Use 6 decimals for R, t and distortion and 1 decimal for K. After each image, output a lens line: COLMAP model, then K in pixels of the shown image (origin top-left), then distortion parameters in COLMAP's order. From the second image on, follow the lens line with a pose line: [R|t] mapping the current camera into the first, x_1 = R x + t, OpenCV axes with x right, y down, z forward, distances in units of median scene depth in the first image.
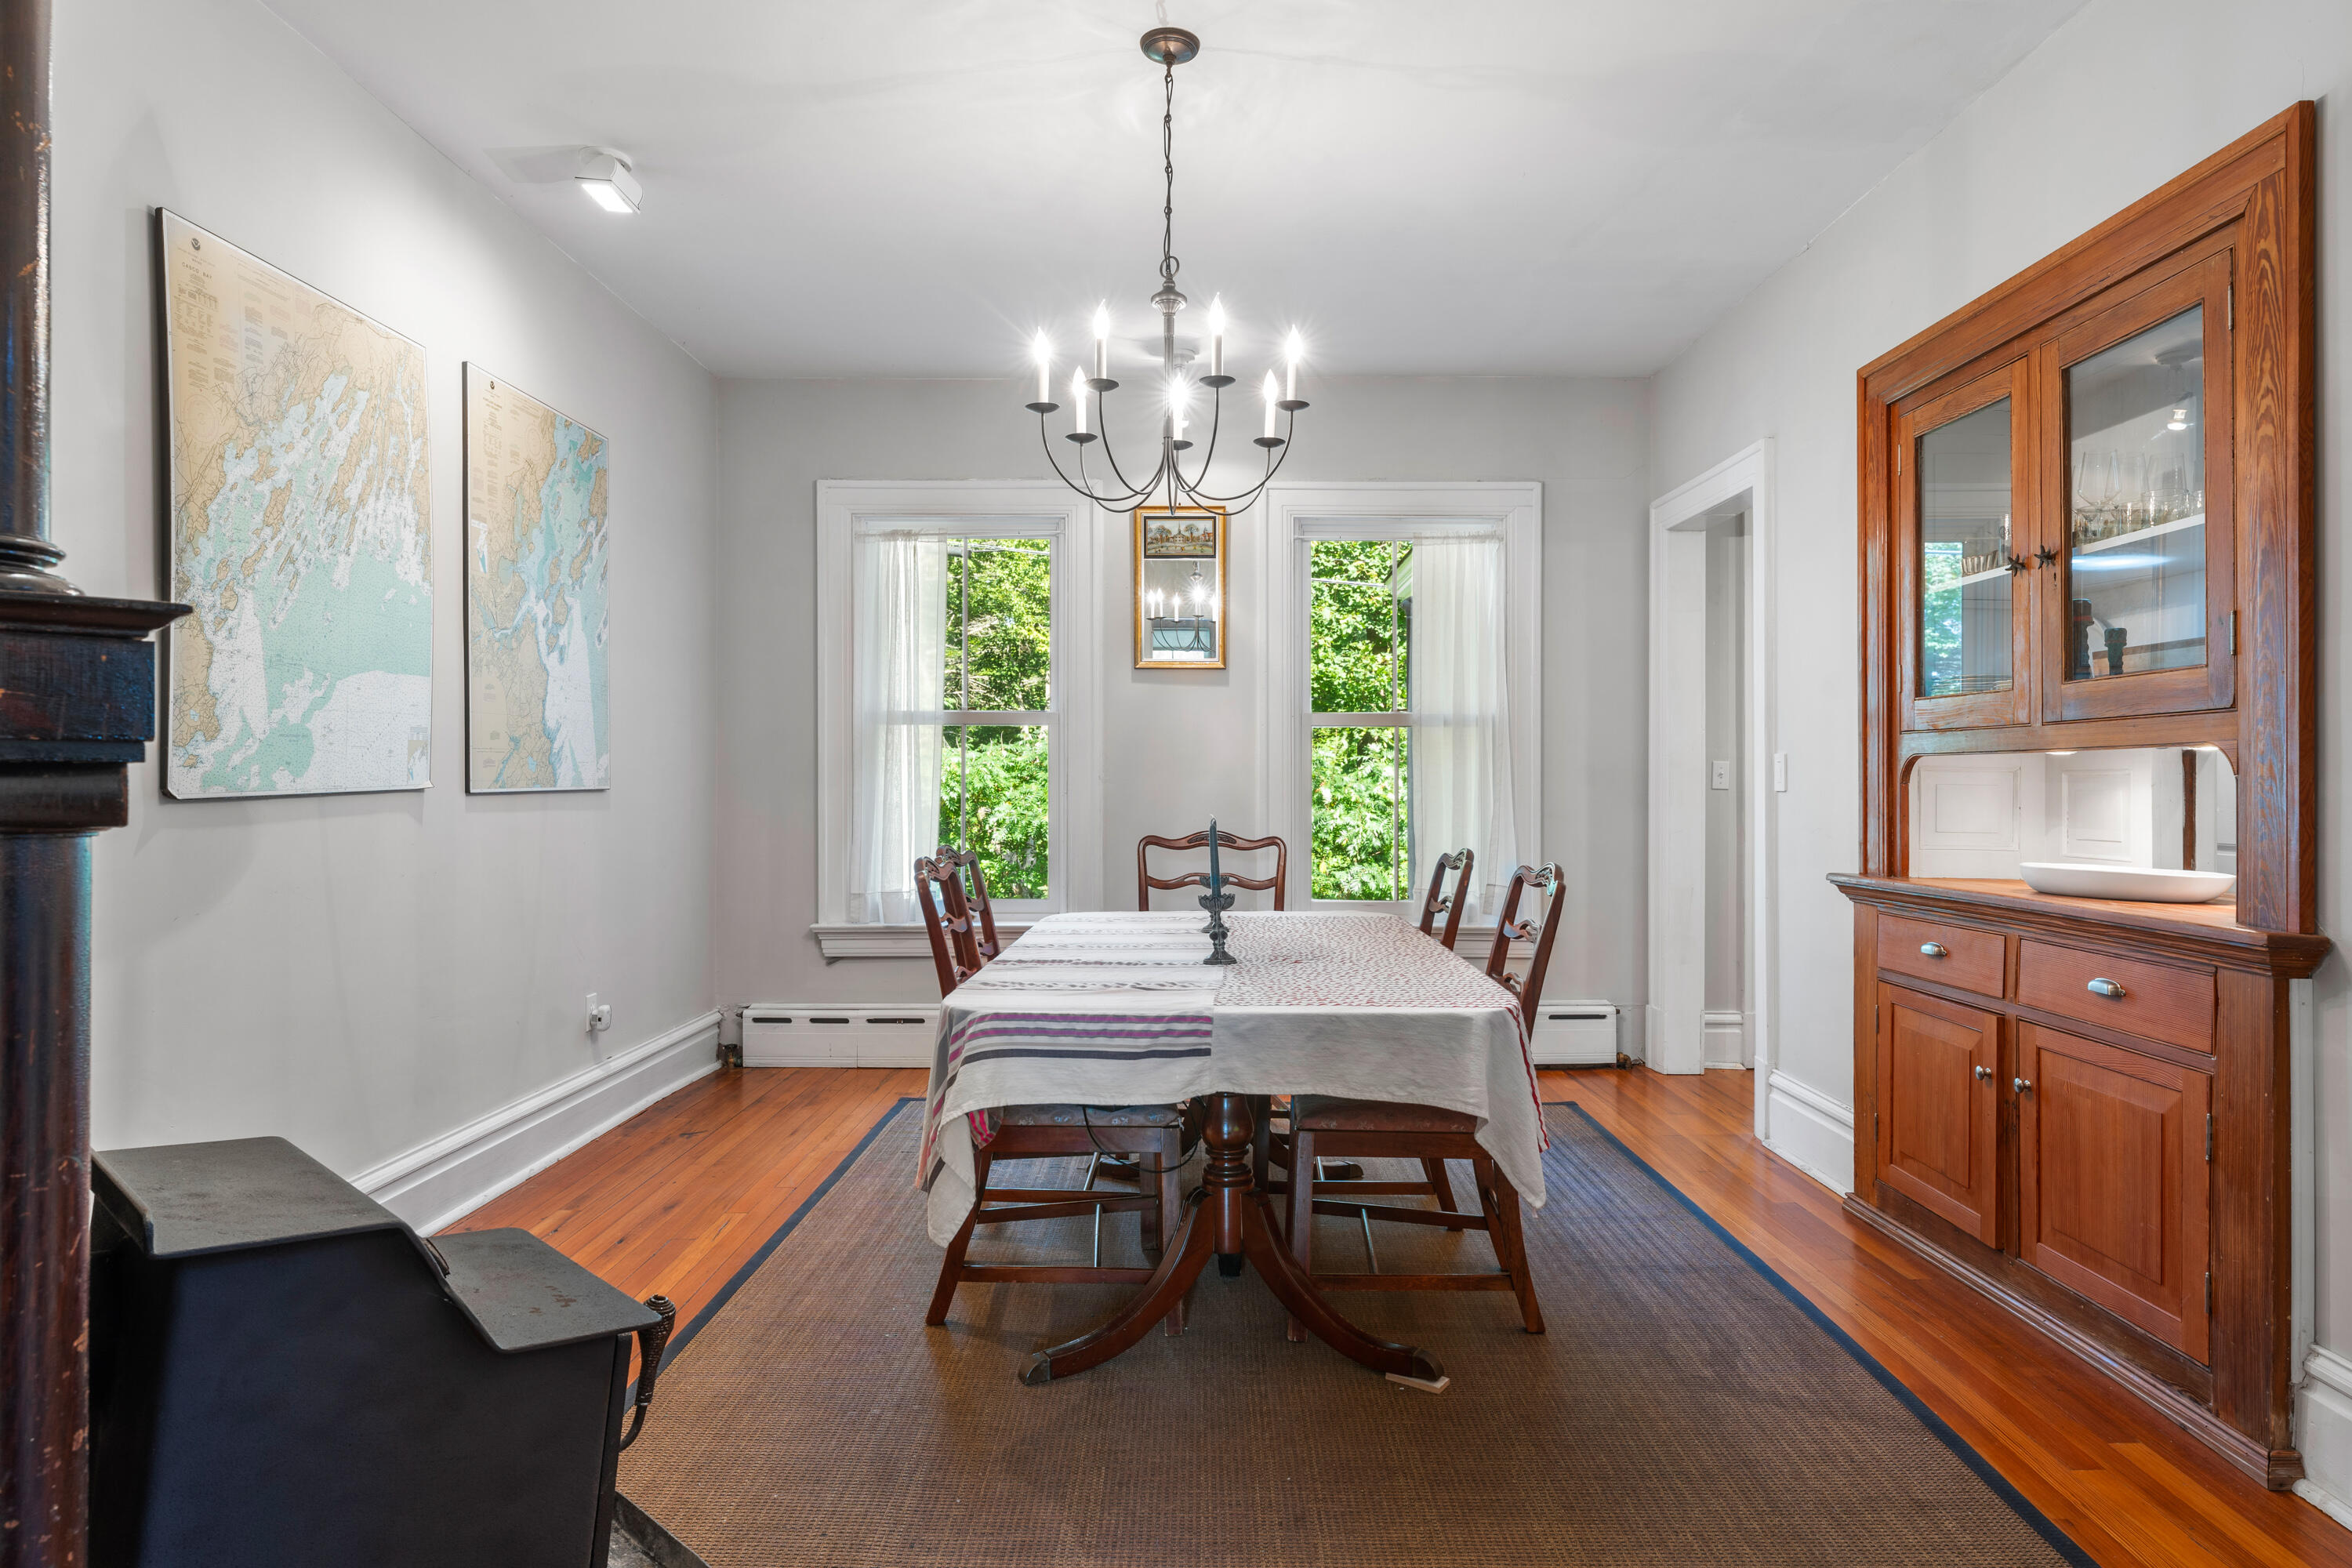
lens RADIAL K [[1298.4, 0, 1176.0], [0, 1298.4, 784.0], [0, 0, 1]] dist [-0.002901, -0.000773]
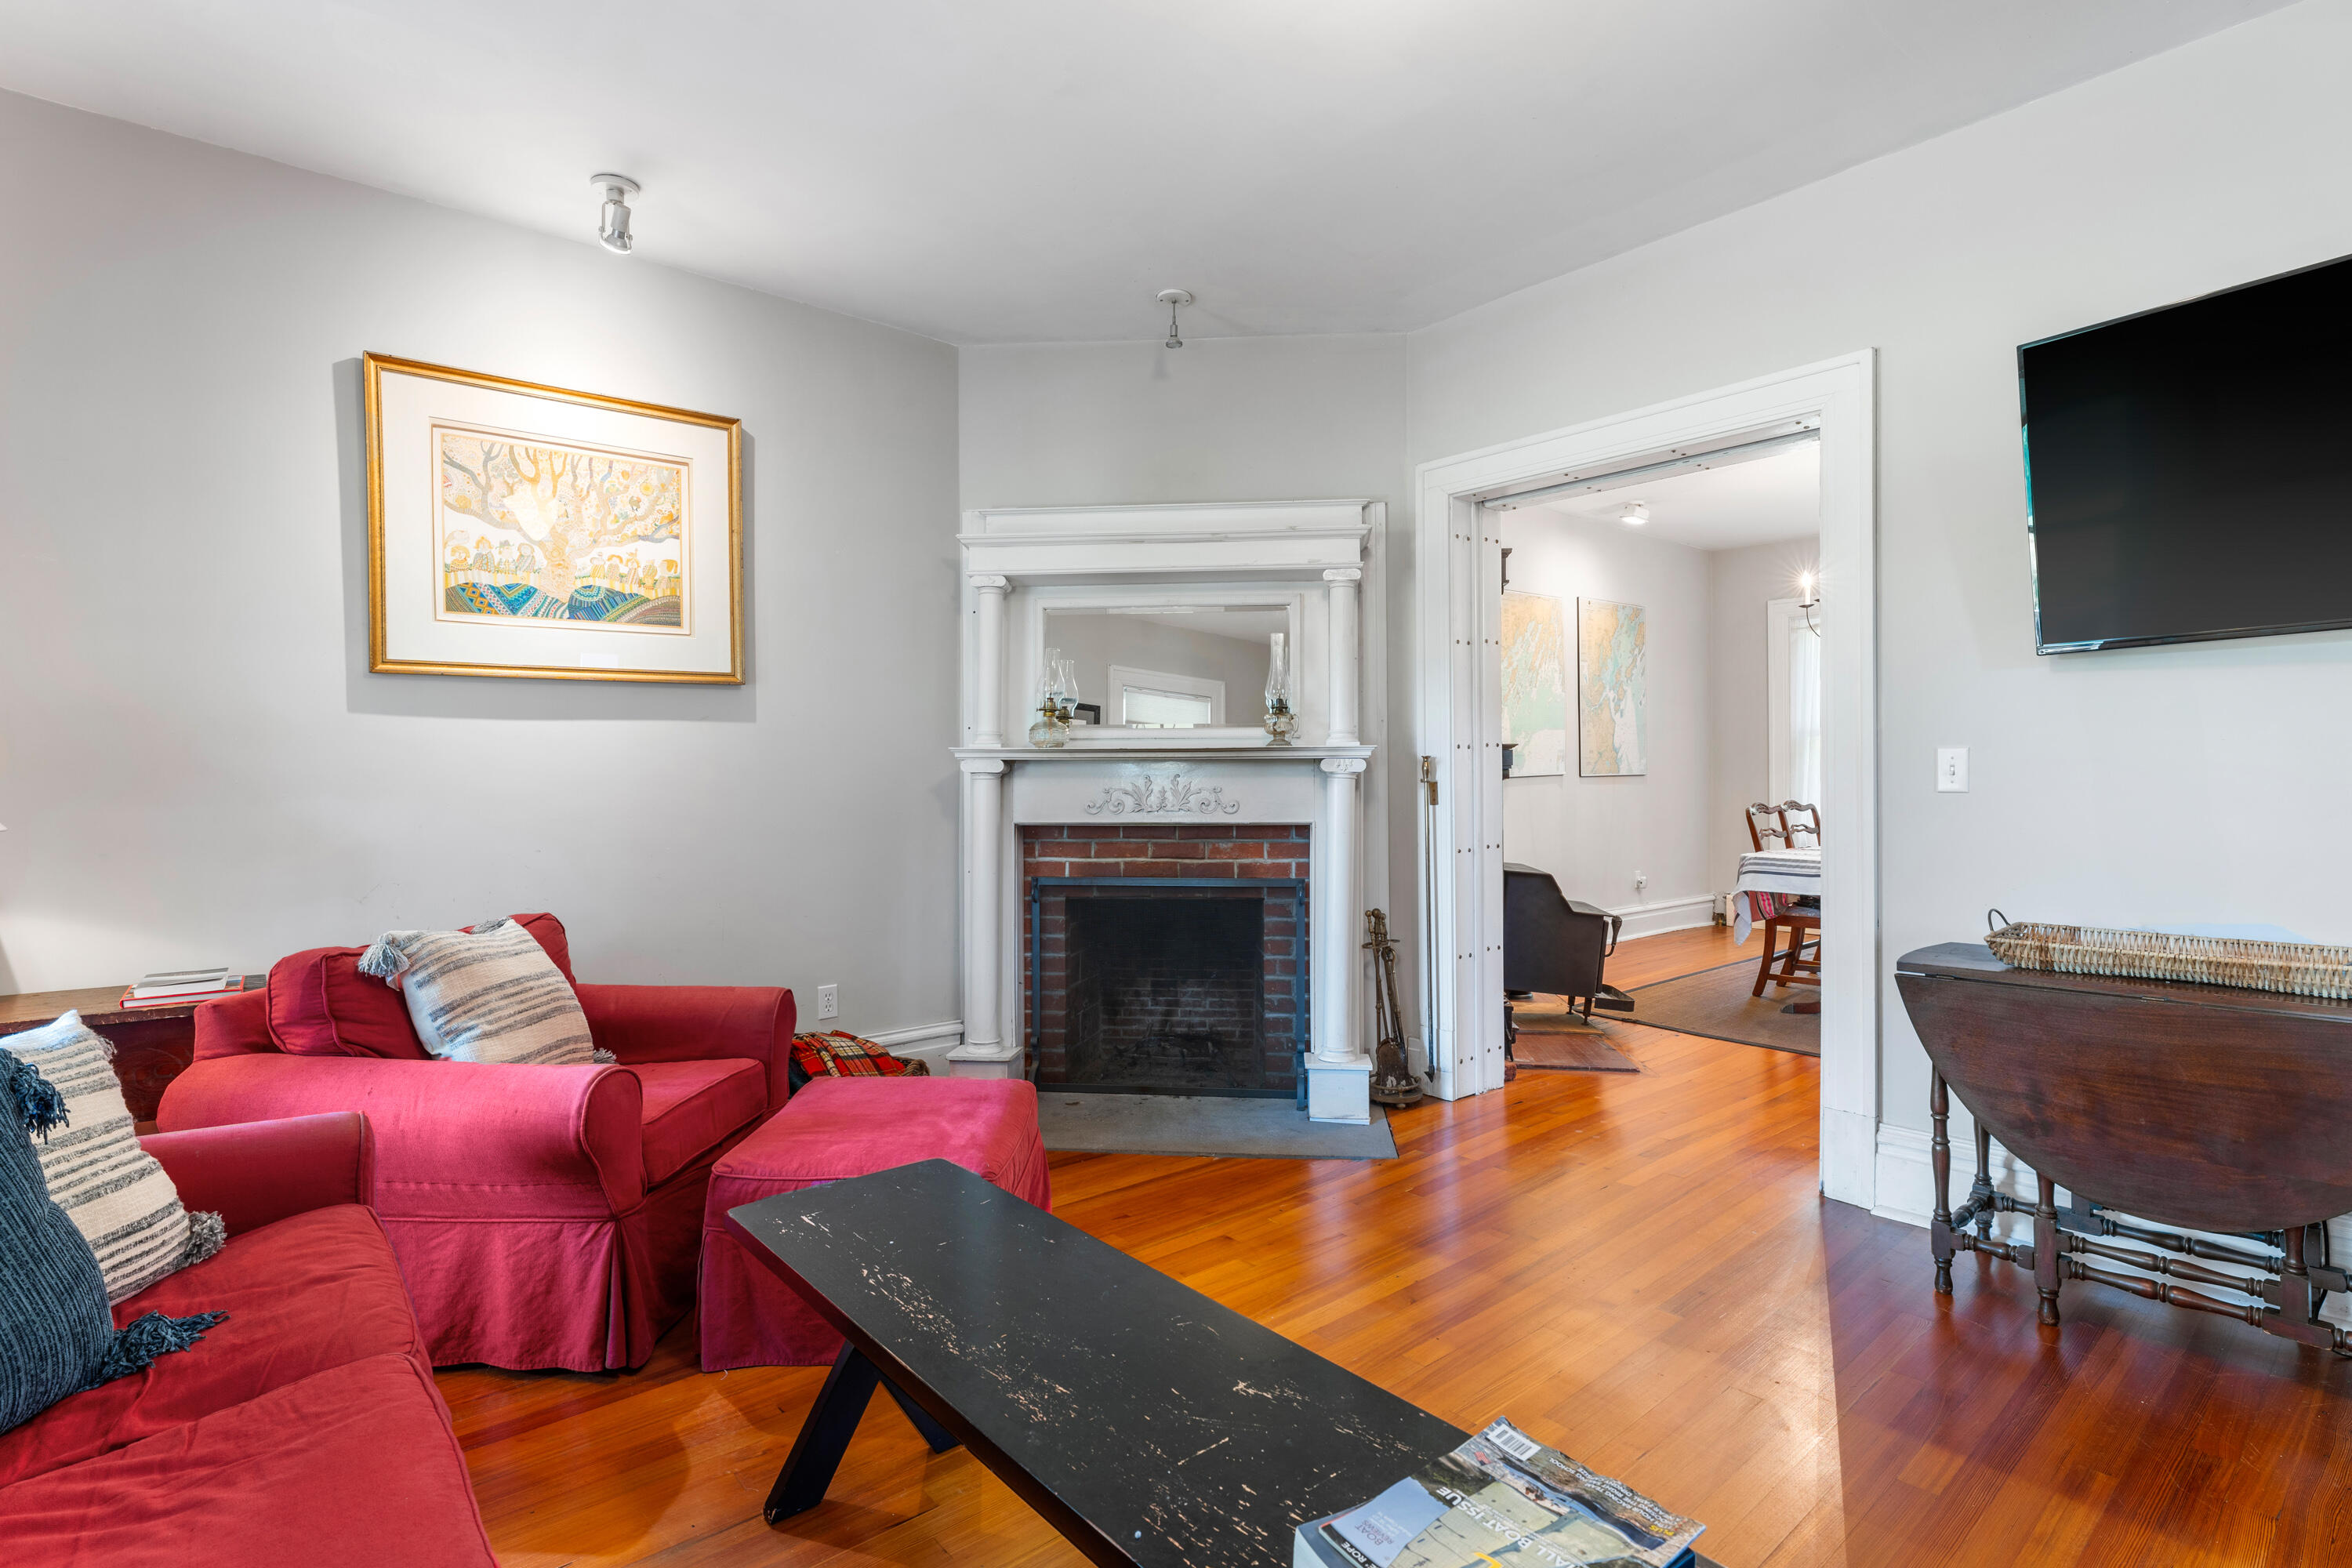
lens RADIAL K [[1155.2, 0, 1176.0], [0, 1155.2, 784.0], [0, 0, 1]] dist [0.000466, -0.000174]
pose [[0.646284, 0.000298, -0.763097, 0.701142], [0.007367, 0.999951, 0.006629, 0.001773], [0.763061, -0.009906, 0.646250, -1.109622]]
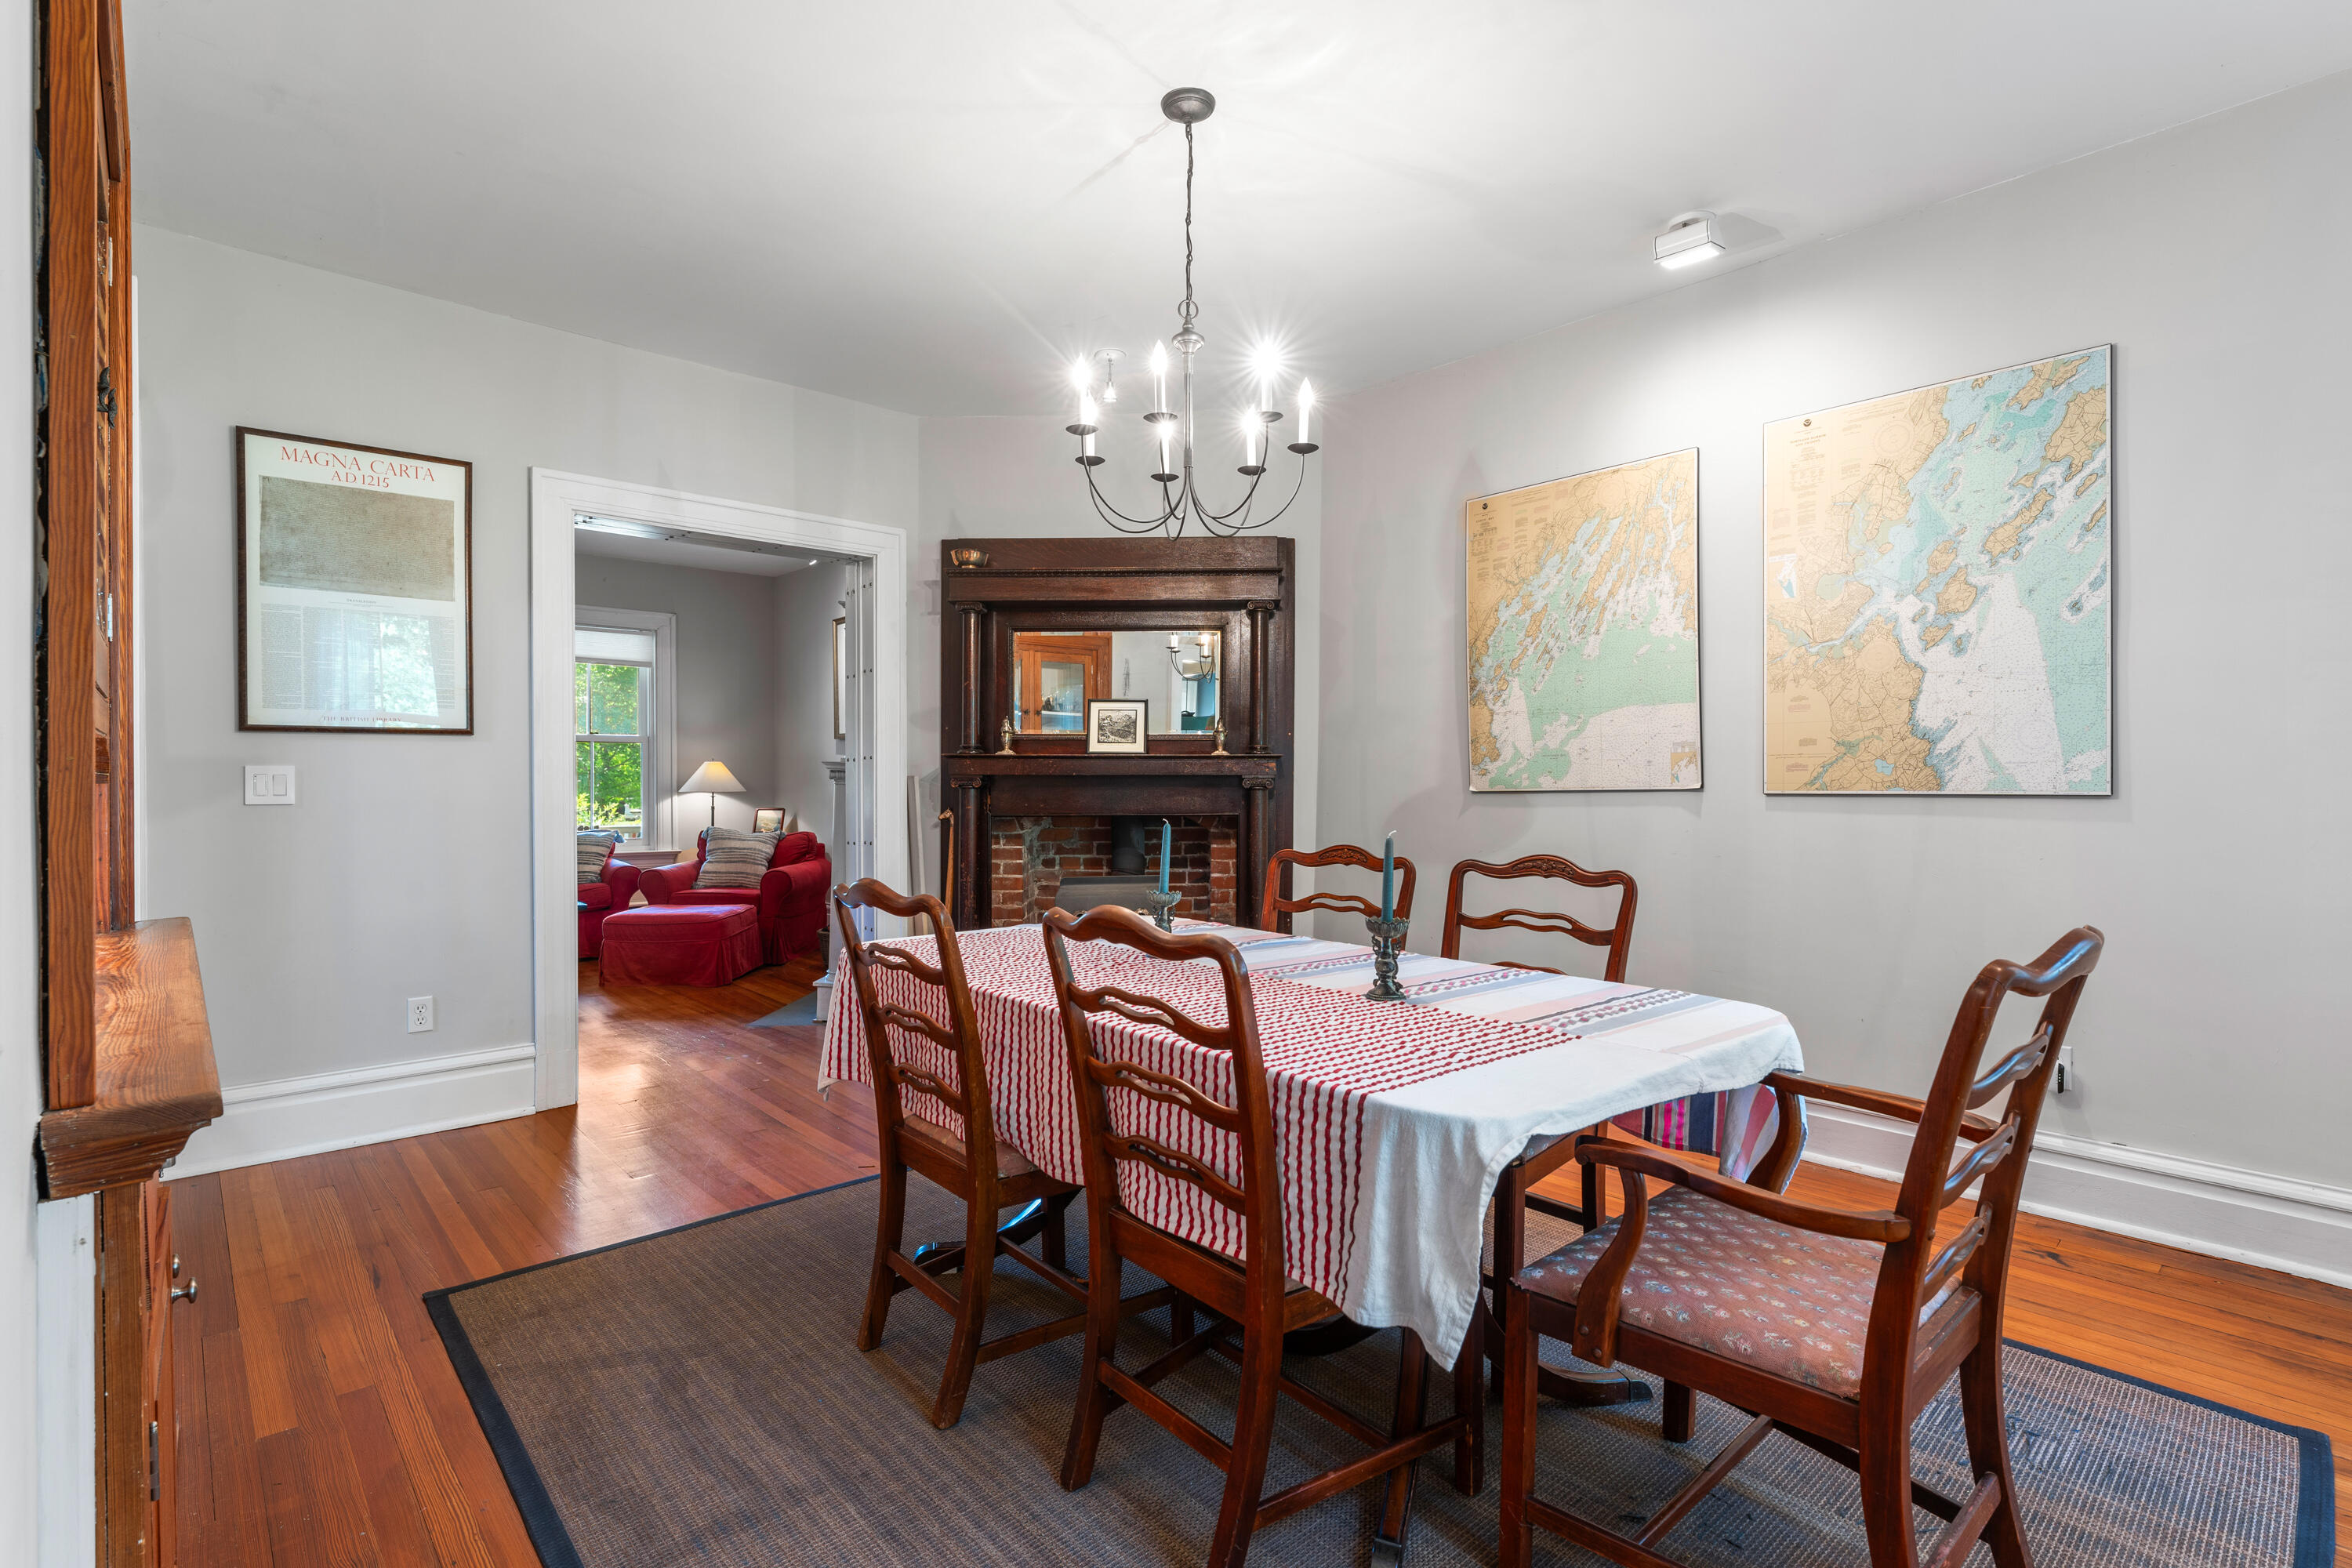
lens RADIAL K [[1138.1, 0, 1176.0], [0, 1138.1, 784.0], [0, 0, 1]] dist [0.000104, -0.000088]
pose [[-0.727101, -0.001009, -0.686530, 0.635681], [-0.004604, 0.999984, 0.003406, -0.003111], [0.686515, 0.005637, -0.727093, 1.624492]]
